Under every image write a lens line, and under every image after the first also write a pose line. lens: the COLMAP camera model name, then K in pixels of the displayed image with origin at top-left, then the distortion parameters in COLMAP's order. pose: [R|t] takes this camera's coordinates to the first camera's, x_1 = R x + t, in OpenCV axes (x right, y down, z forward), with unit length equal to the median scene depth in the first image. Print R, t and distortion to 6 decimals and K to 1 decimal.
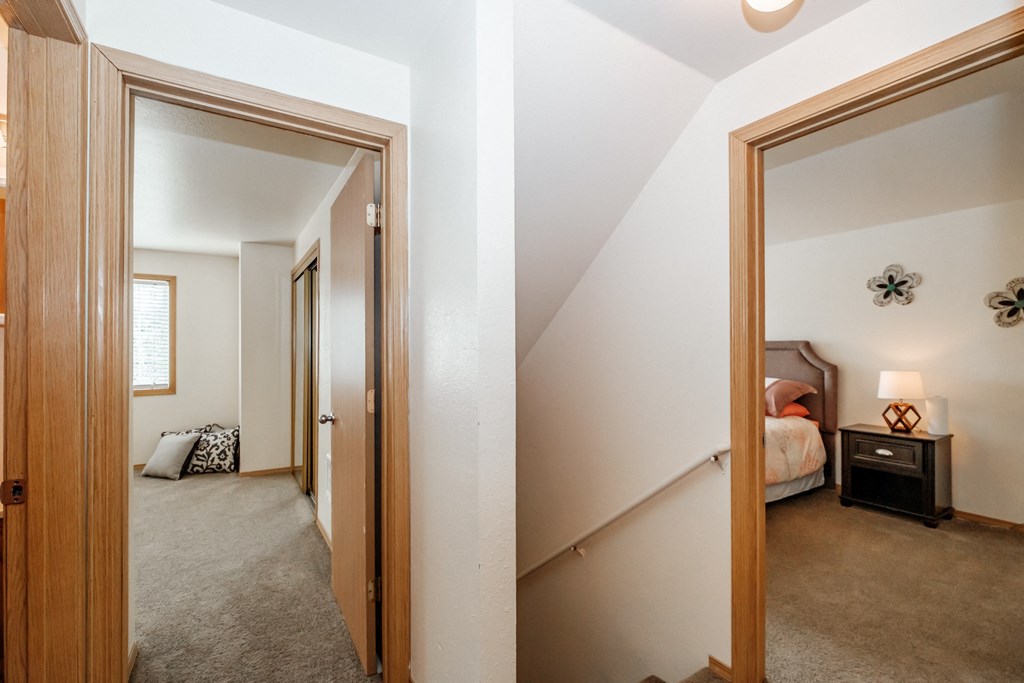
lens RADIAL K [[446.9, 0, 497.8], [0, 446.9, 347.8], [0, 0, 1]] dist [-0.001786, -0.000033]
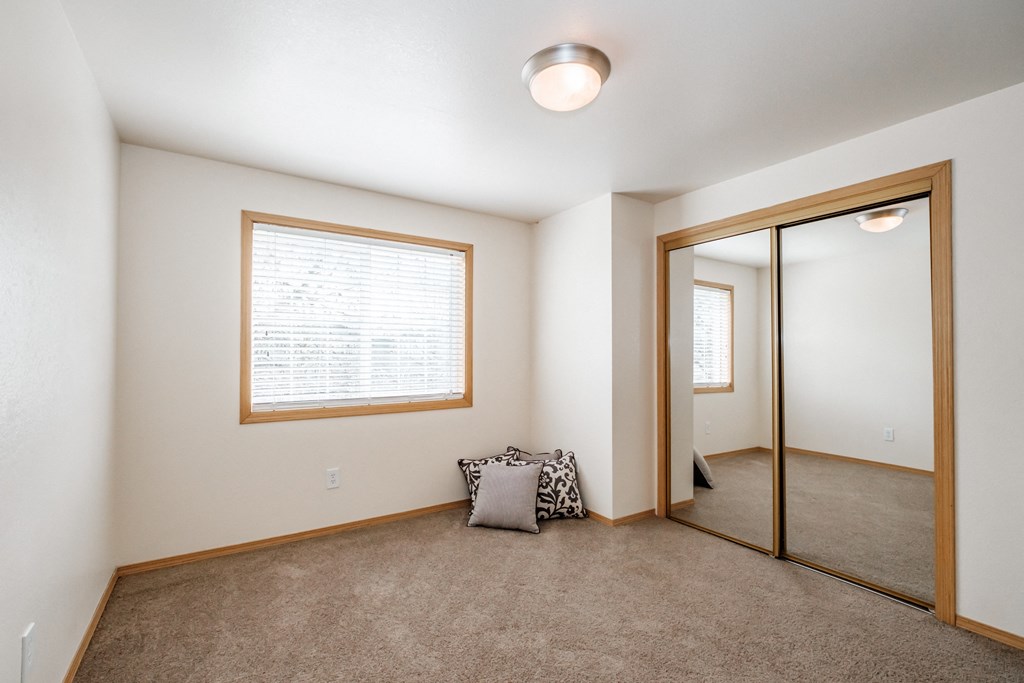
lens RADIAL K [[446.9, 0, 497.8], [0, 446.9, 347.8], [0, 0, 1]] dist [-0.001786, -0.000033]
pose [[0.999669, 0.004096, 0.025409, -0.757539], [-0.003831, 0.999938, -0.010469, 0.017379], [-0.025450, 0.010369, 0.999622, 0.295549]]
